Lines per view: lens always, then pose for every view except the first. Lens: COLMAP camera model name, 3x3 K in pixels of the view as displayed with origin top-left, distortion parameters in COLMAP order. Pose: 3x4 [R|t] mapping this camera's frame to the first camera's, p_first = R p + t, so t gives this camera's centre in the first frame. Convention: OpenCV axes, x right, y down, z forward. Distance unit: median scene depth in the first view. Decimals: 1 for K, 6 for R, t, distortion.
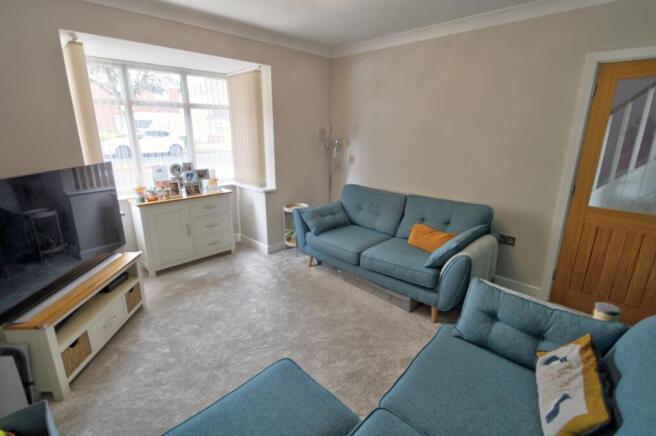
lens RADIAL K [[319.3, 0, 328.0], [0, 319.3, 218.0], [0, 0, 1]] dist [0.027159, -0.000045]
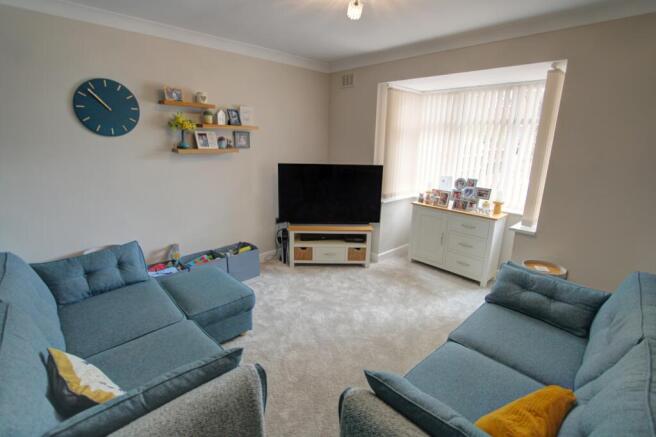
lens RADIAL K [[308.4, 0, 328.0], [0, 308.4, 218.5], [0, 0, 1]] dist [-0.002907, -0.000115]
pose [[-0.043026, 0.251543, -0.966889, 0.570957], [-0.297481, 0.920663, 0.252754, -0.174855], [0.953758, 0.298506, 0.035217, 0.595884]]
